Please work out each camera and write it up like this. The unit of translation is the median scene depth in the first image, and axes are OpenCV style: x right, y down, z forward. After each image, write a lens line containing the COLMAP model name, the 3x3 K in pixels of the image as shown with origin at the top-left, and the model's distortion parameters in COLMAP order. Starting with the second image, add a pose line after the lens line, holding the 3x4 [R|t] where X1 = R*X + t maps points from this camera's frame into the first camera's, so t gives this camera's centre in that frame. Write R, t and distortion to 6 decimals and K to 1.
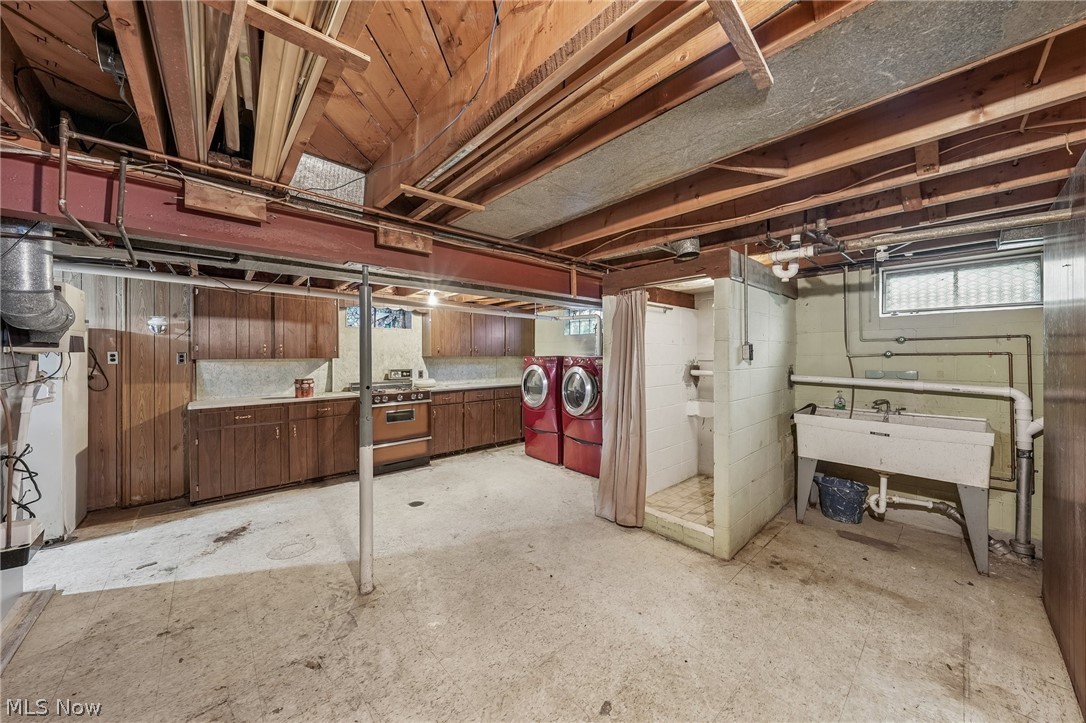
lens RADIAL K [[376.4, 0, 541.3], [0, 376.4, 355.5], [0, 0, 1]] dist [-0.003608, 0.000325]
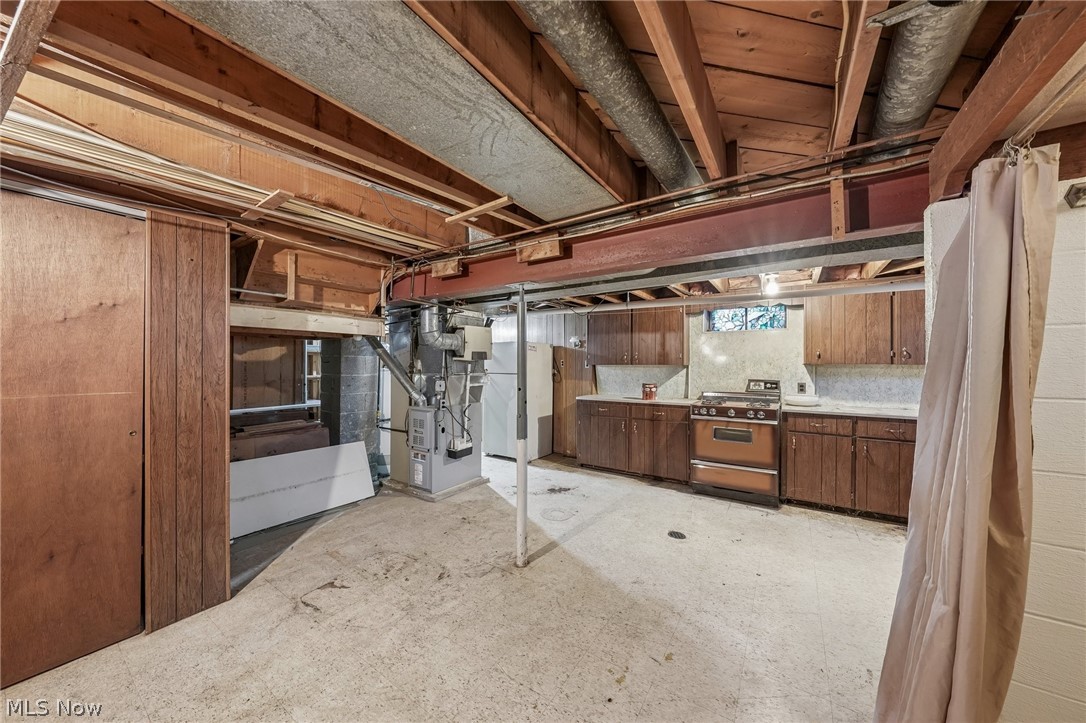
lens RADIAL K [[376.4, 0, 539.4], [0, 376.4, 362.8], [0, 0, 1]] dist [-0.003608, 0.000325]
pose [[0.238384, 0.003222, -0.971166, 0.395543], [-0.004155, 0.999989, 0.002297, 0.001140], [0.971162, 0.003487, 0.238394, 0.456949]]
